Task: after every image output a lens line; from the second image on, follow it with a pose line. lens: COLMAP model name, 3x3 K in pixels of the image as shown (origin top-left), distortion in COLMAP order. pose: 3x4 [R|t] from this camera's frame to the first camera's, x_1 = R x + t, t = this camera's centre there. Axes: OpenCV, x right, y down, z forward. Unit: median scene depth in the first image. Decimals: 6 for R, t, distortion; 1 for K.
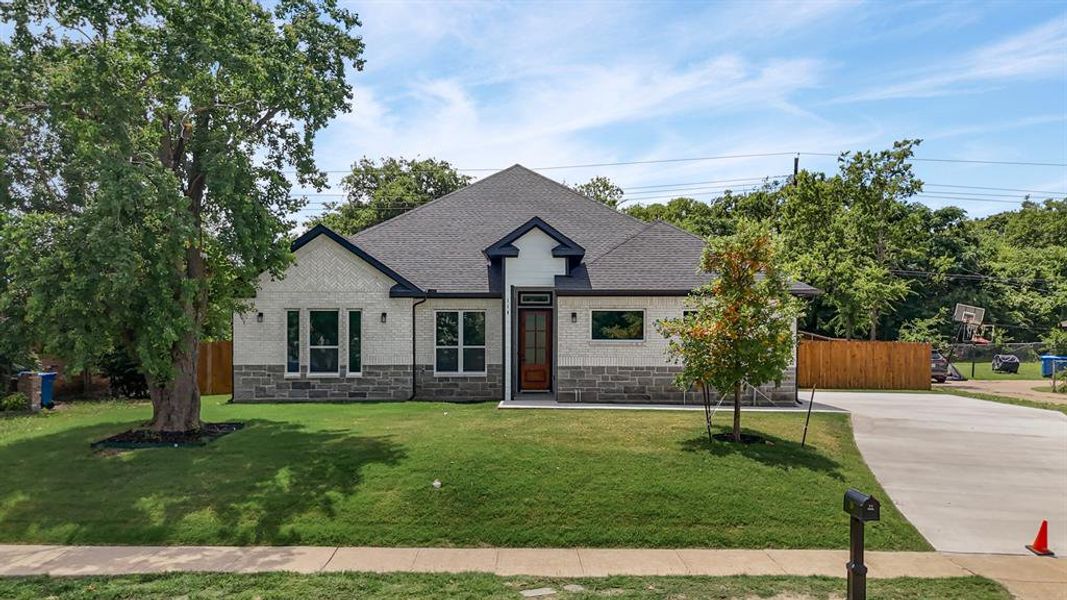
lens RADIAL K [[777.5, 0, 533.5], [0, 777.5, 300.0], [0, 0, 1]] dist [0.034794, 0.000240]
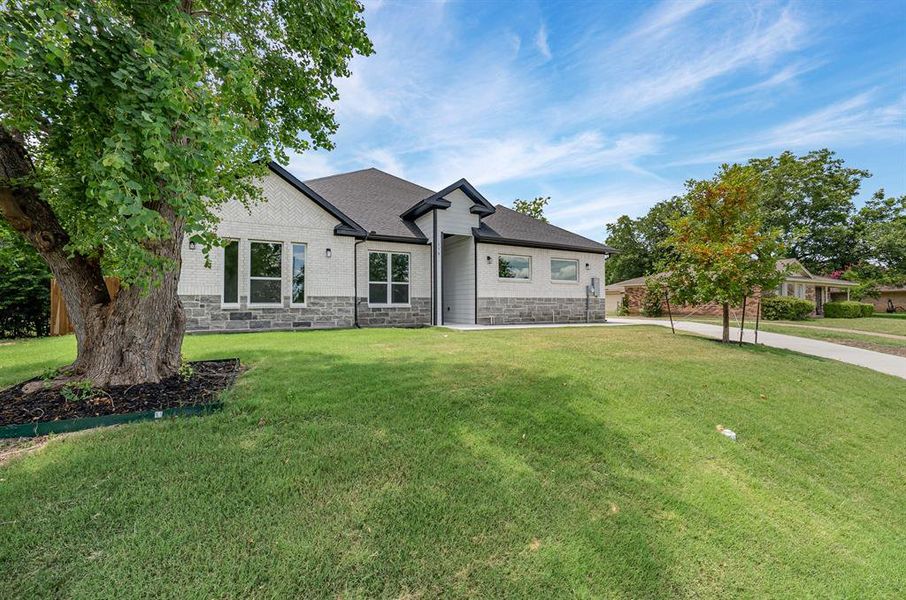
lens RADIAL K [[353.3, 0, 453.0], [0, 353.3, 300.0], [0, 0, 1]] dist [0.000042, -0.000049]
pose [[0.895508, 0.002671, 0.445037, -0.255806], [-0.020204, 0.999195, 0.034658, 0.067569], [-0.444587, -0.040028, 0.894841, 0.475233]]
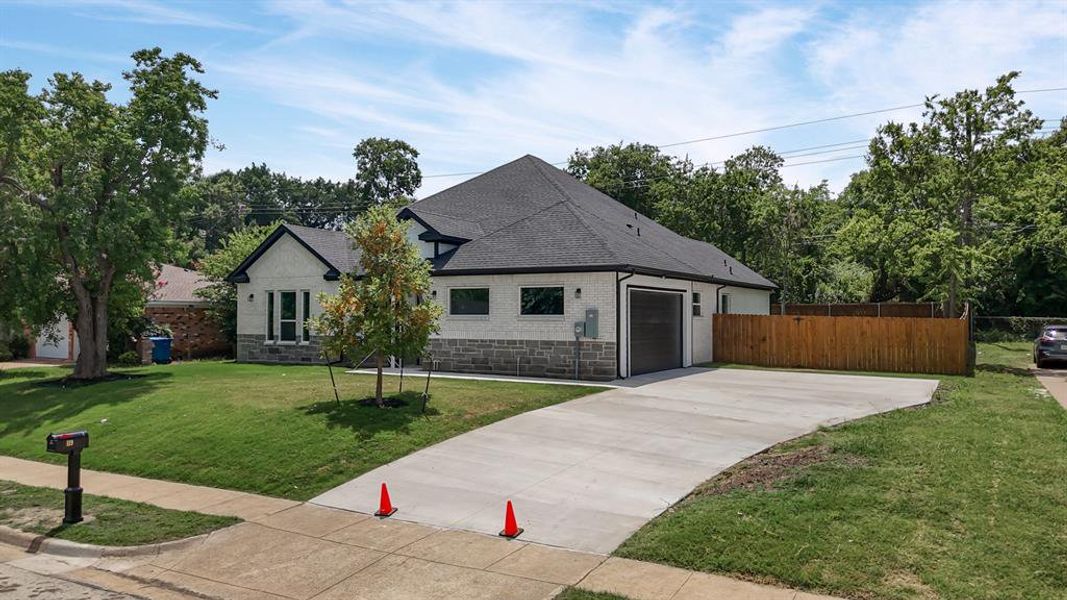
lens RADIAL K [[770.2, 0, 533.5], [0, 770.2, 300.0], [0, 0, 1]] dist [0.005262, 0.000979]
pose [[0.884191, -0.010281, -0.467013, 0.671747], [0.023925, 0.999442, 0.023294, 0.006909], [0.466513, -0.031770, 0.883943, 0.082015]]
